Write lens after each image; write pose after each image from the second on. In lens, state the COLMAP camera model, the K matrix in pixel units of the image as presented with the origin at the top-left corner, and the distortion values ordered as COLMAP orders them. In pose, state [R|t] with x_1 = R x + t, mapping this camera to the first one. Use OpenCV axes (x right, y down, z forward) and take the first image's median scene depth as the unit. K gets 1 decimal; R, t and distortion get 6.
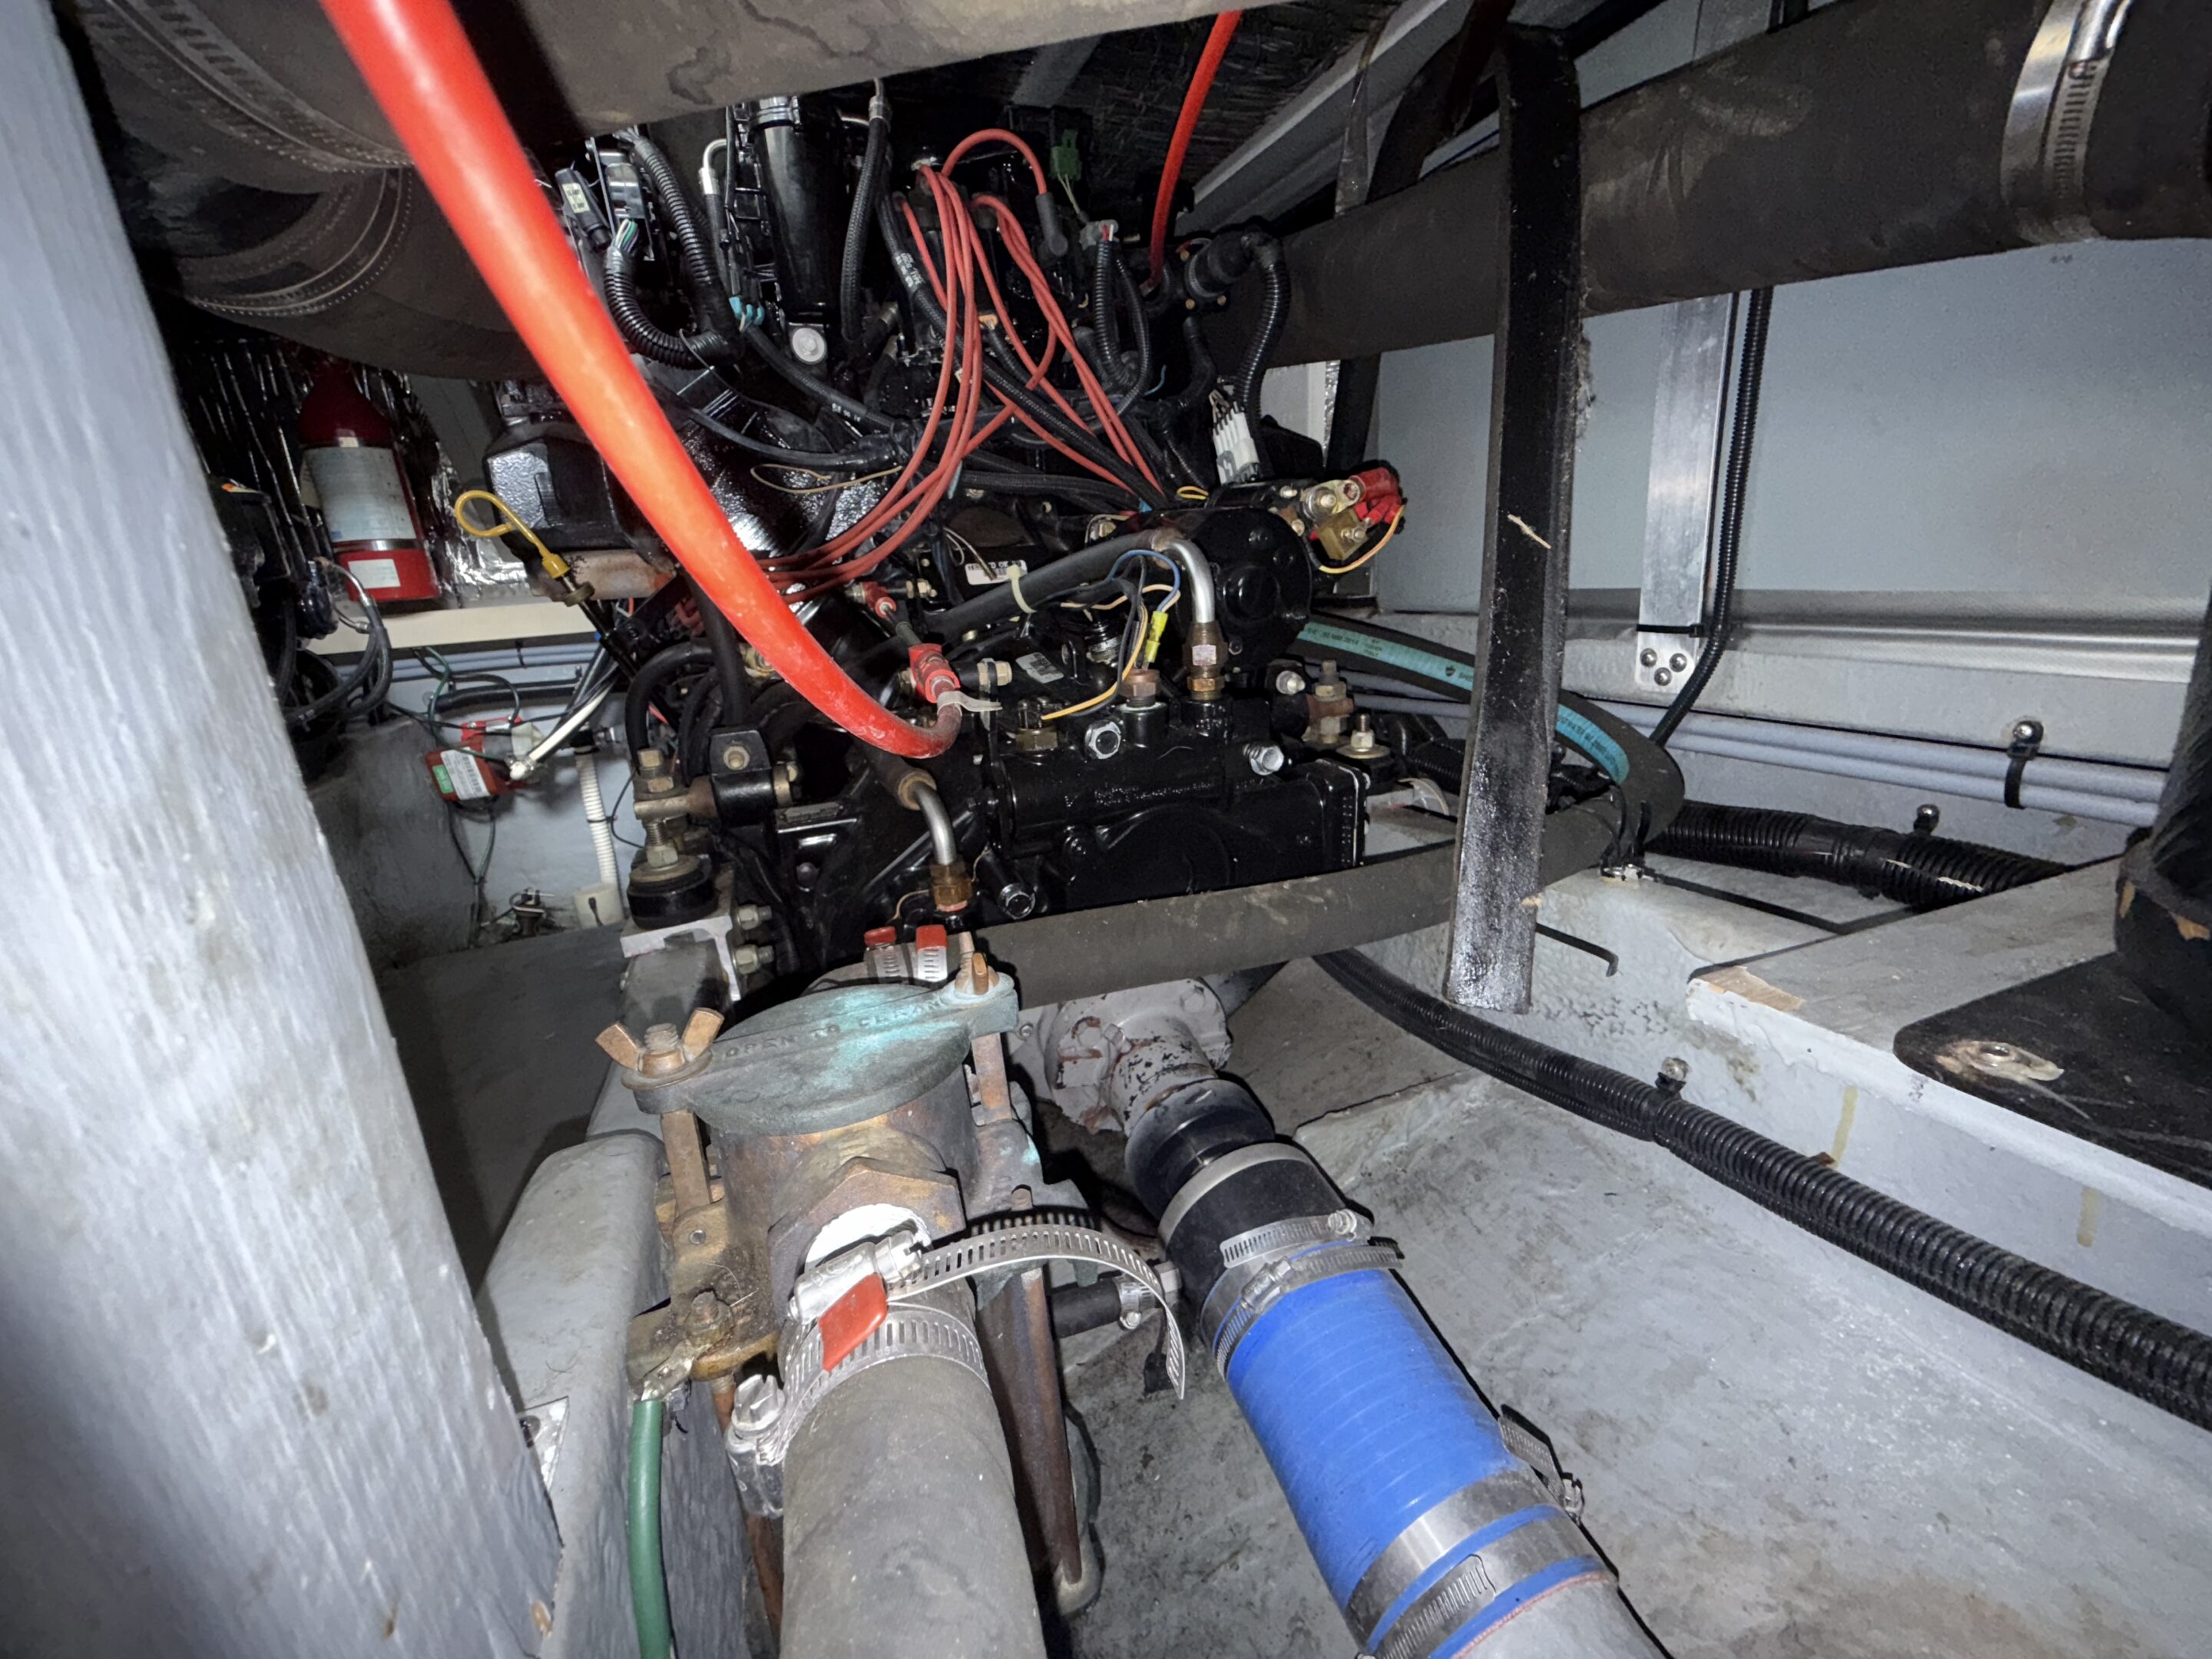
lens RADIAL K [[881.1, 0, 1087.4], [0, 881.1, 831.7], [0, 0, 1]] dist [0.000515, -0.000154]
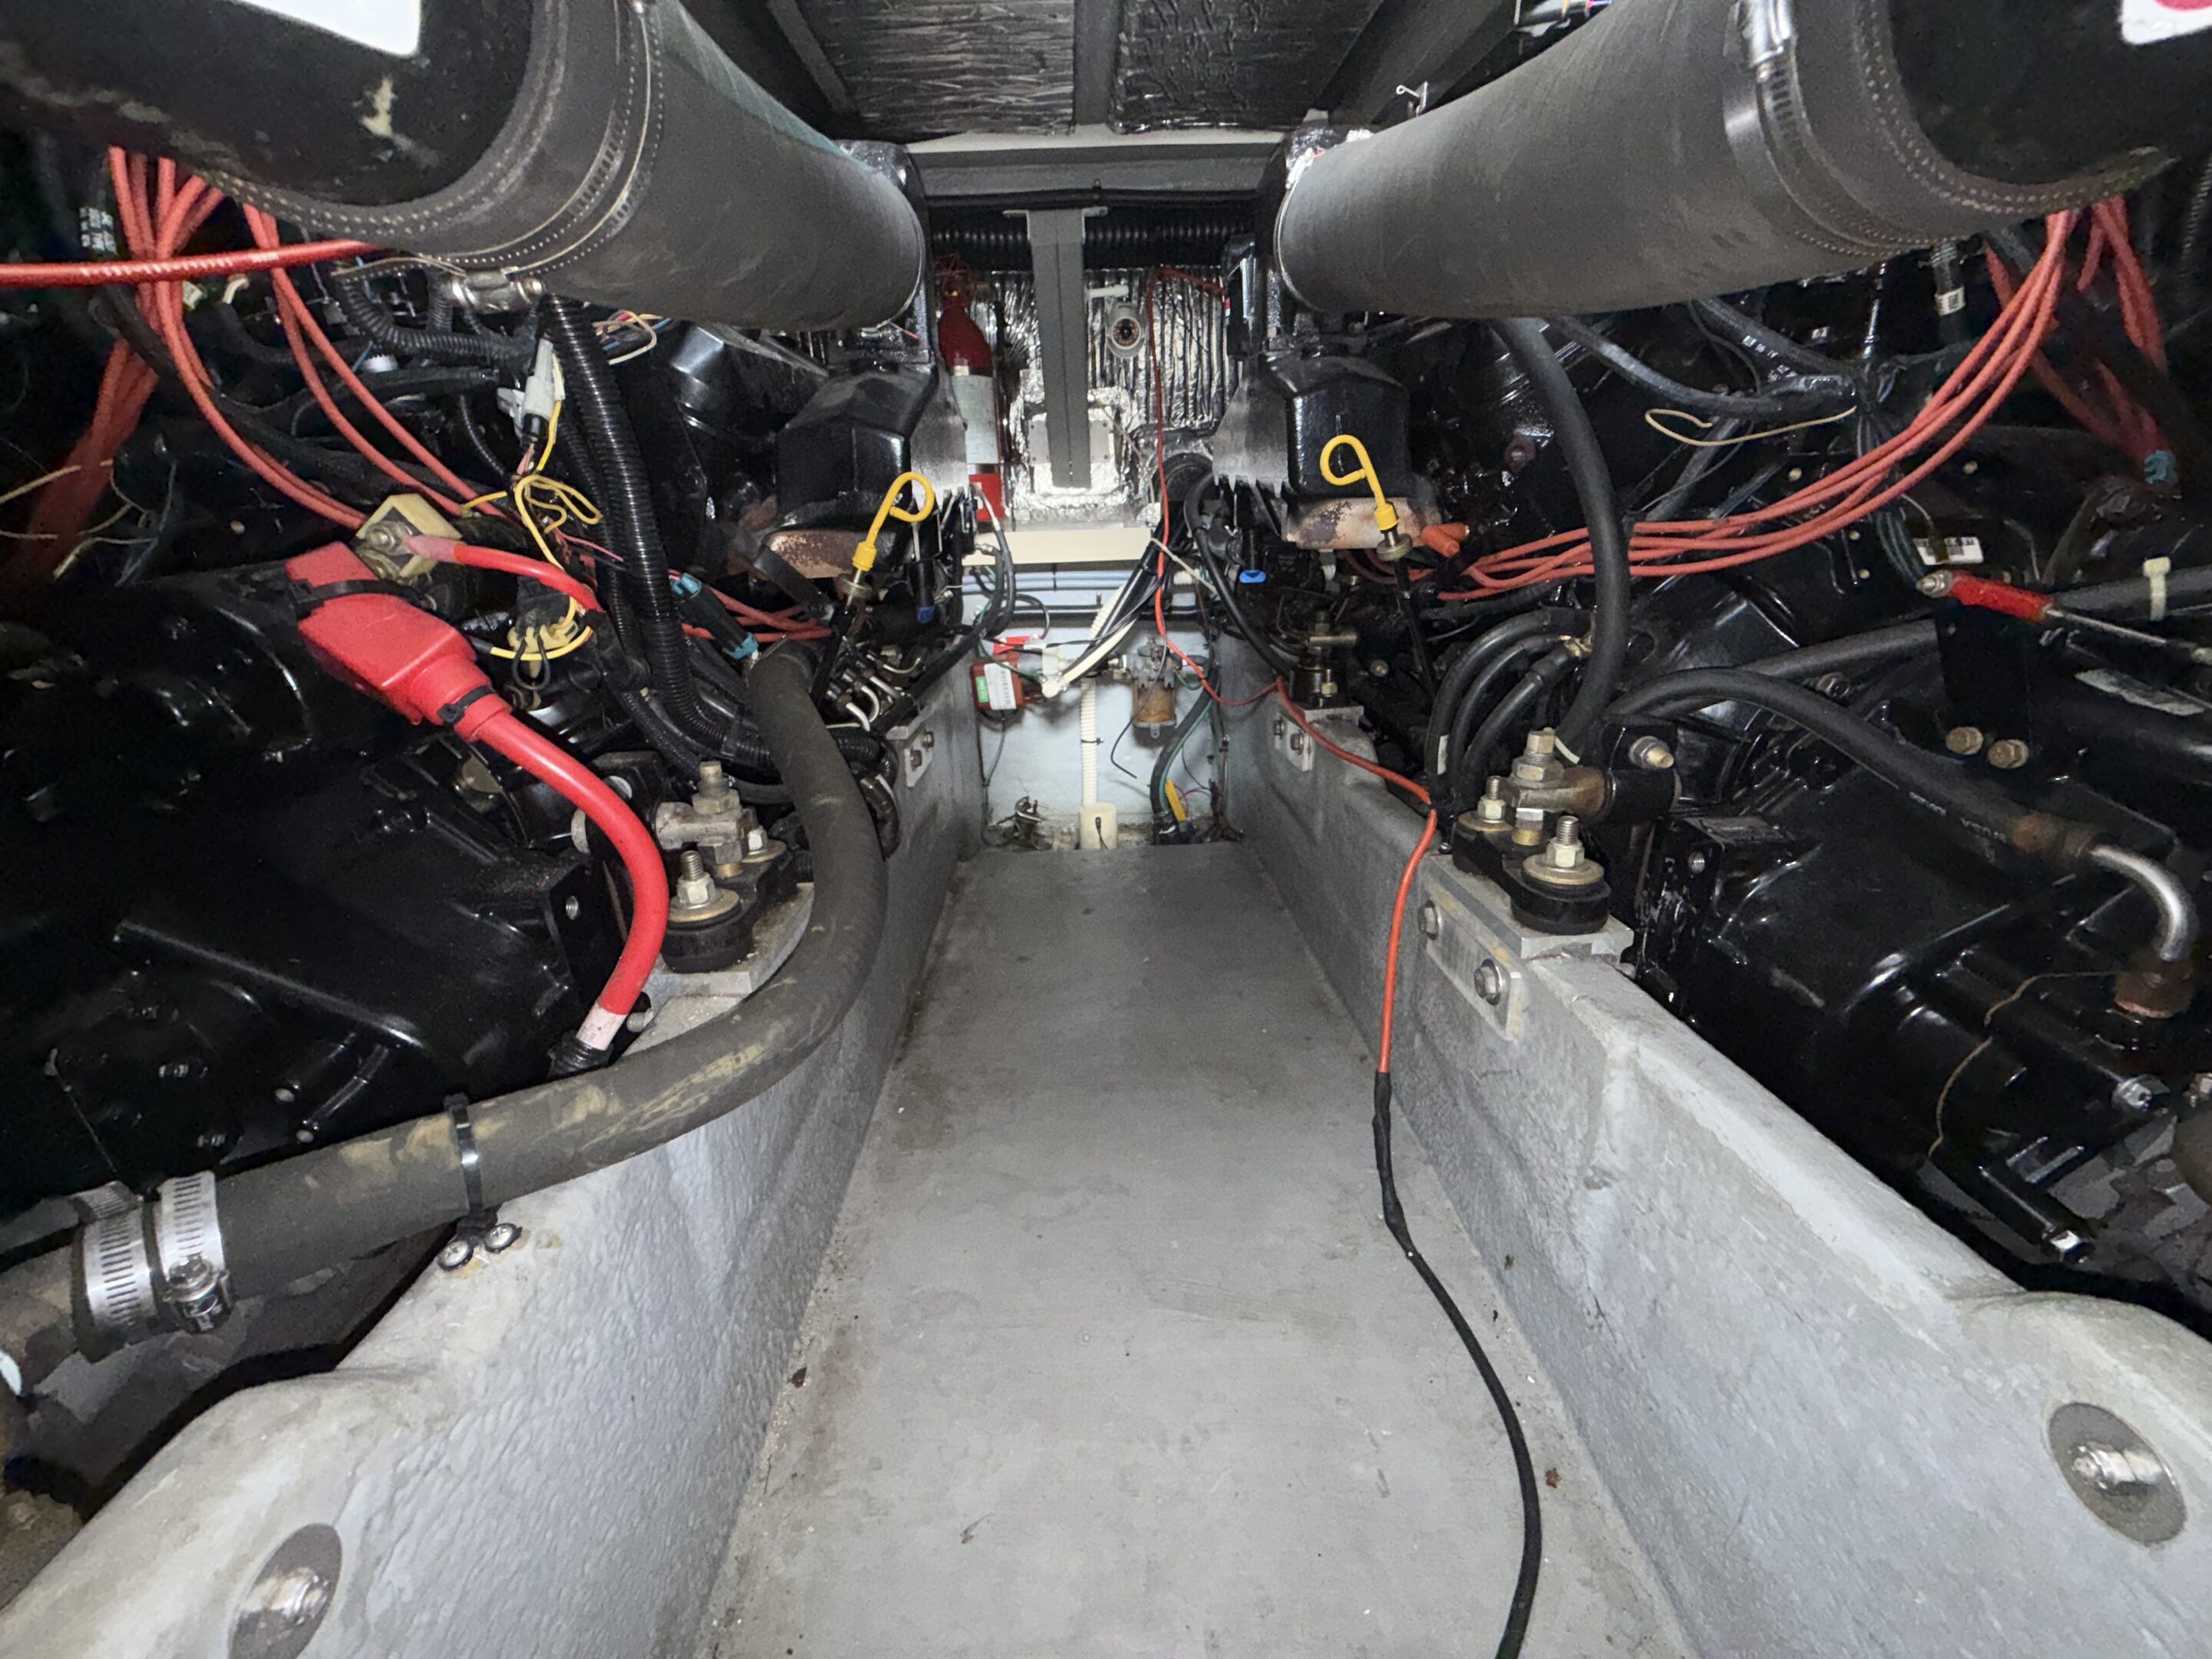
lens RADIAL K [[881.1, 0, 1100.2], [0, 881.1, 830.8], [0, 0, 1]] dist [0.000515, -0.000154]
pose [[0.949596, 0.143396, -0.278756, -0.260534], [-0.122928, 0.988357, 0.089663, -0.002318], [0.288368, -0.050876, 0.956167, -0.011114]]
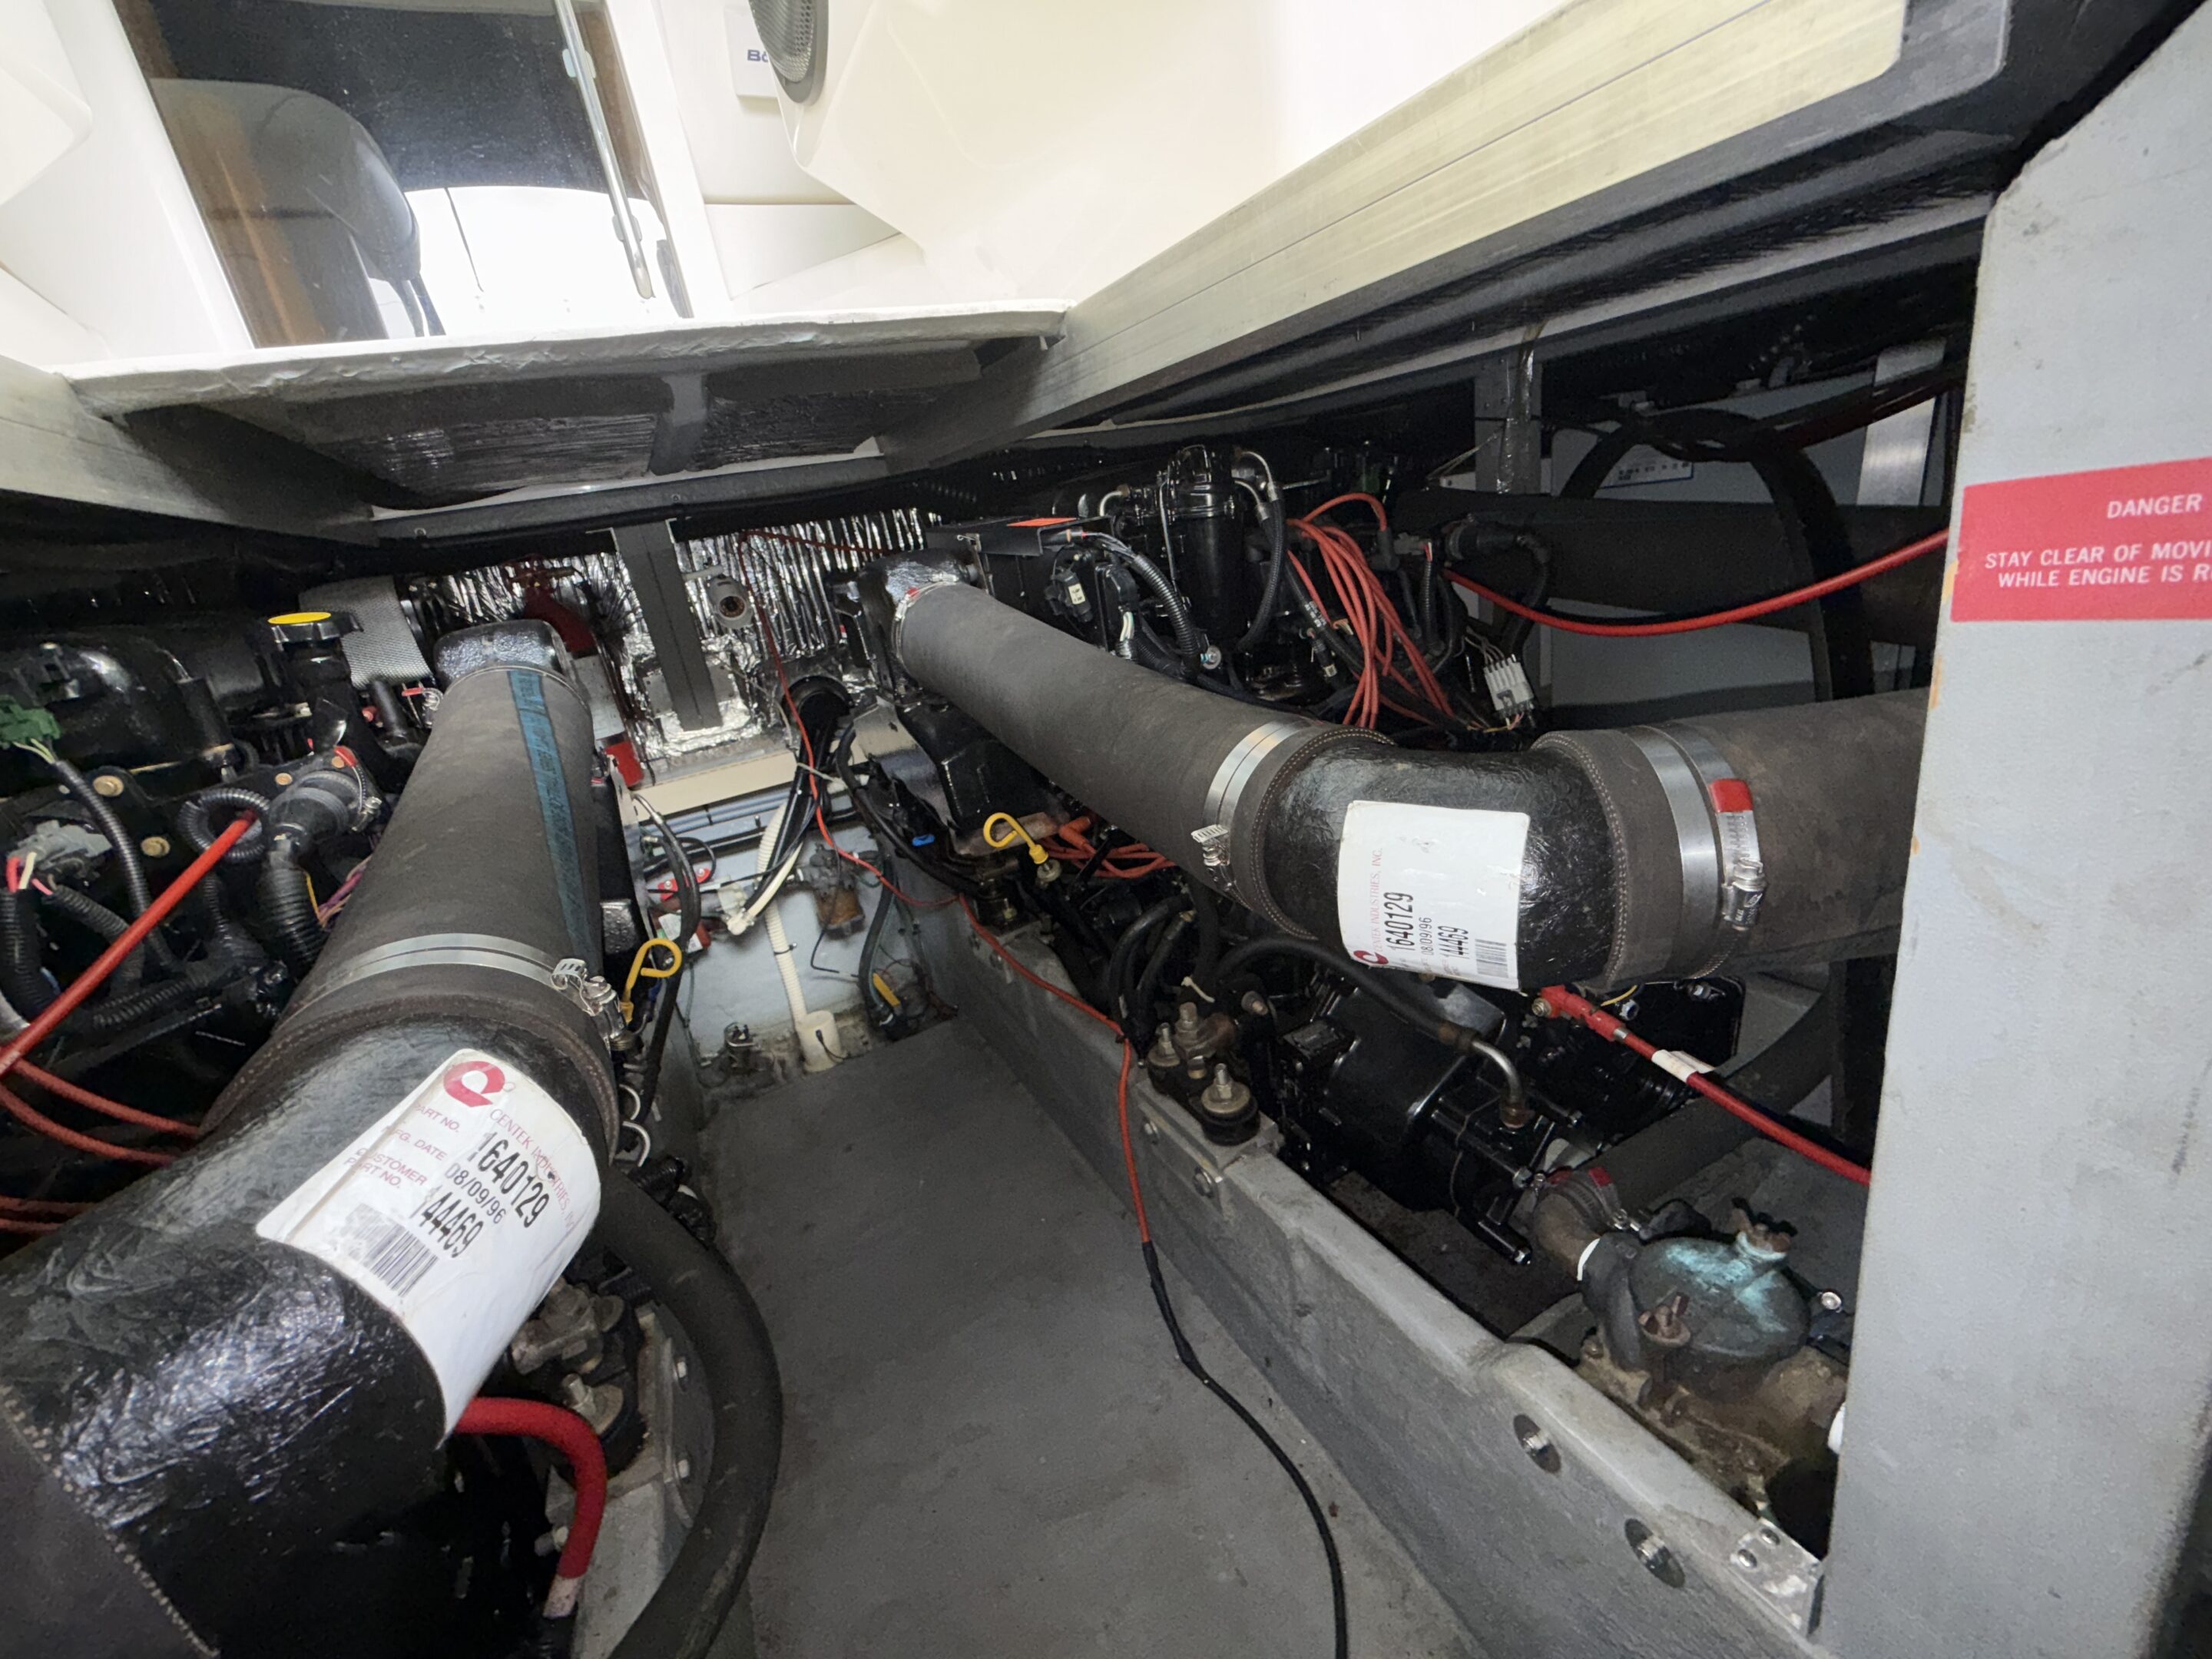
lens RADIAL K [[881.1, 0, 1100.0], [0, 881.1, 830.5], [0, 0, 1]] dist [0.000515, -0.000154]
pose [[0.986754, -0.130877, 0.095857, -0.283291], [0.128259, 0.991191, 0.033009, -0.160320], [-0.099333, -0.020277, 0.994848, -0.127614]]
